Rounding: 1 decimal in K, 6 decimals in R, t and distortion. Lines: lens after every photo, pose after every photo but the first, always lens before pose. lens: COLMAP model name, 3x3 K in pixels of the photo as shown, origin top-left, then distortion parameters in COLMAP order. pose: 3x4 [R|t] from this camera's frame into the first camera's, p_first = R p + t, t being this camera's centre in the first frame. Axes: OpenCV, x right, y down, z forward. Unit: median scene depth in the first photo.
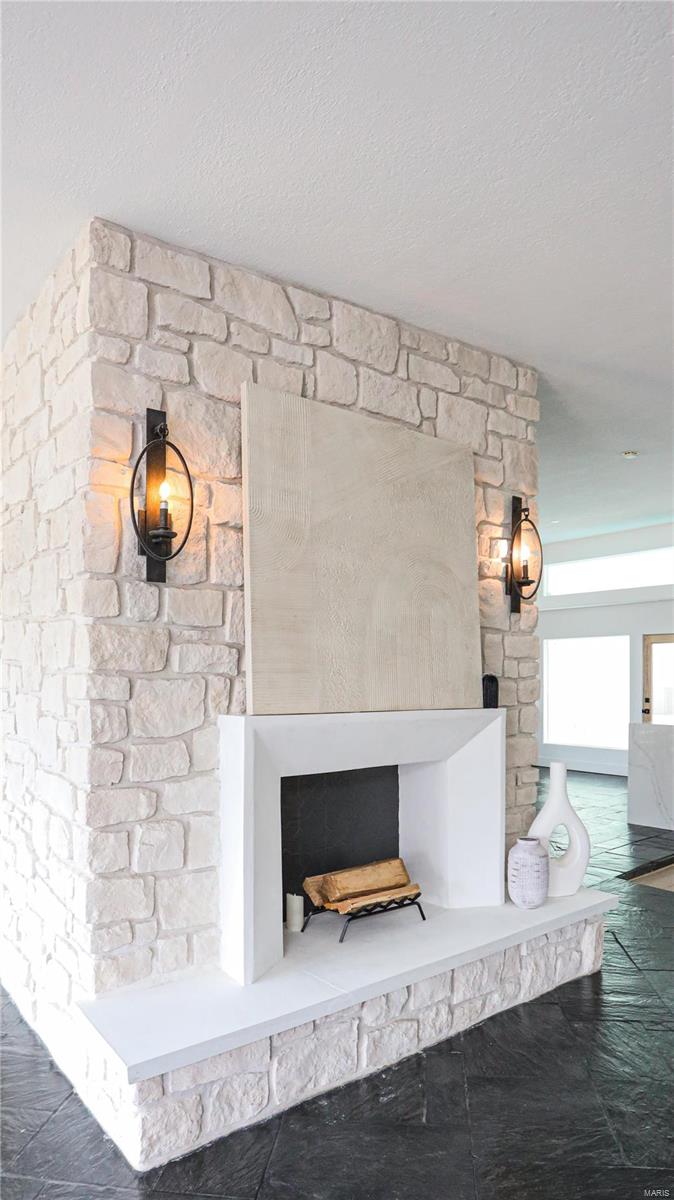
lens RADIAL K [[713.7, 0, 356.9], [0, 713.7, 684.7], [0, 0, 1]] dist [-0.060443, 0.002958]
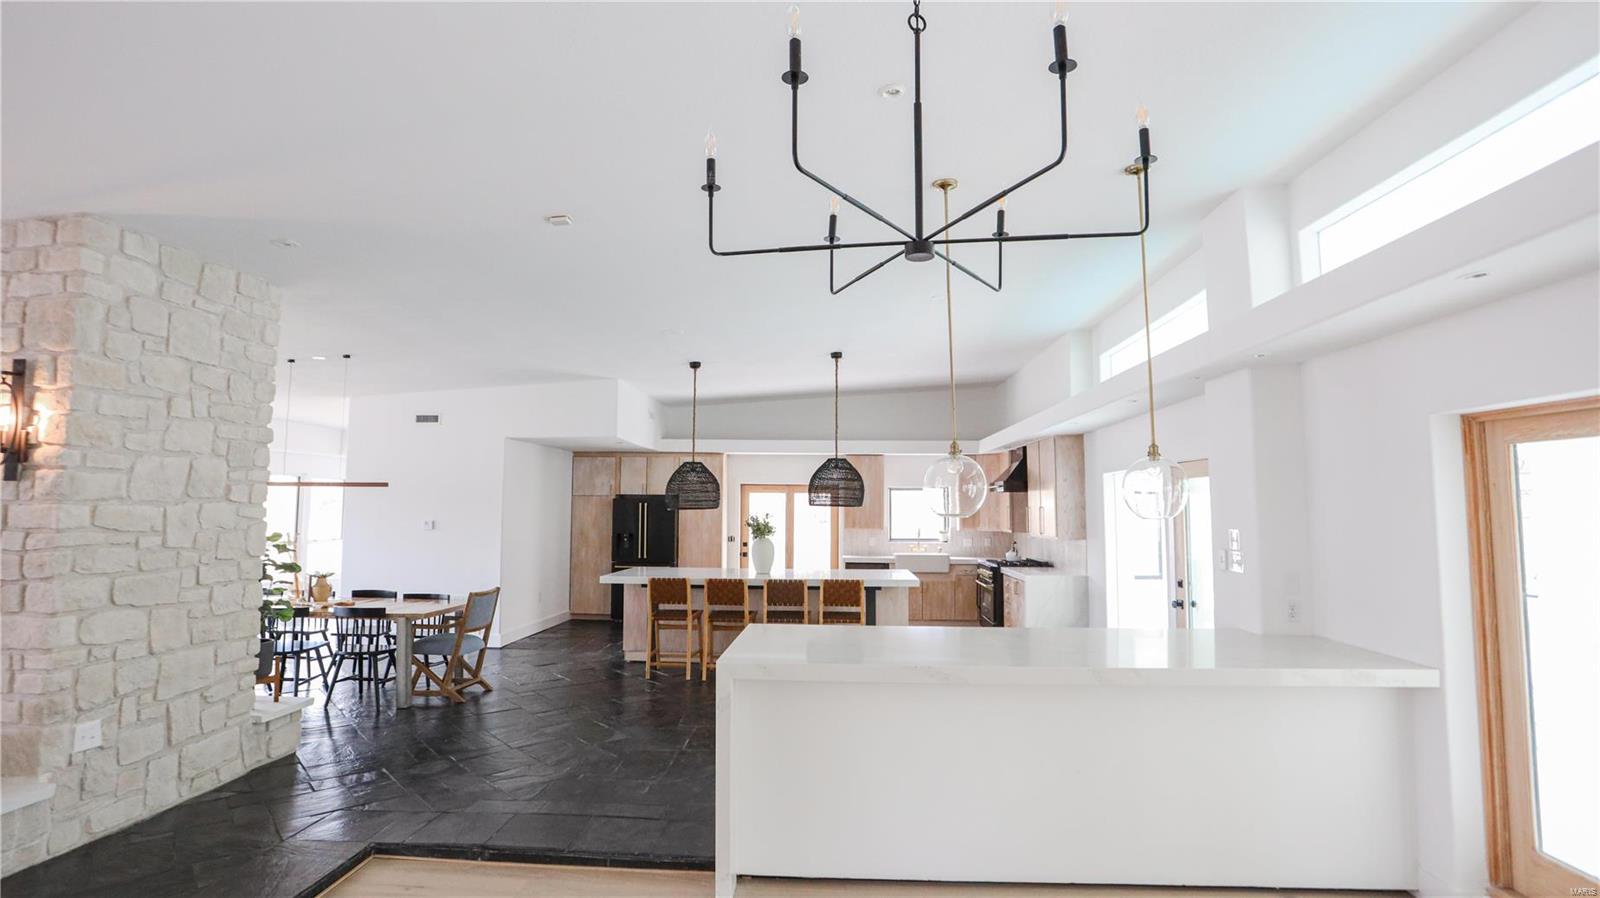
lens RADIAL K [[793.1, 0, 791.2], [0, 793.1, 440.1], [0, 0, 1]] dist [-0.075047, 0.032184]
pose [[0.728059, -0.057228, -0.683121, 2.231892], [-0.012606, 0.995223, -0.096809, -0.094715], [0.685398, 0.079094, 0.723860, 1.309179]]
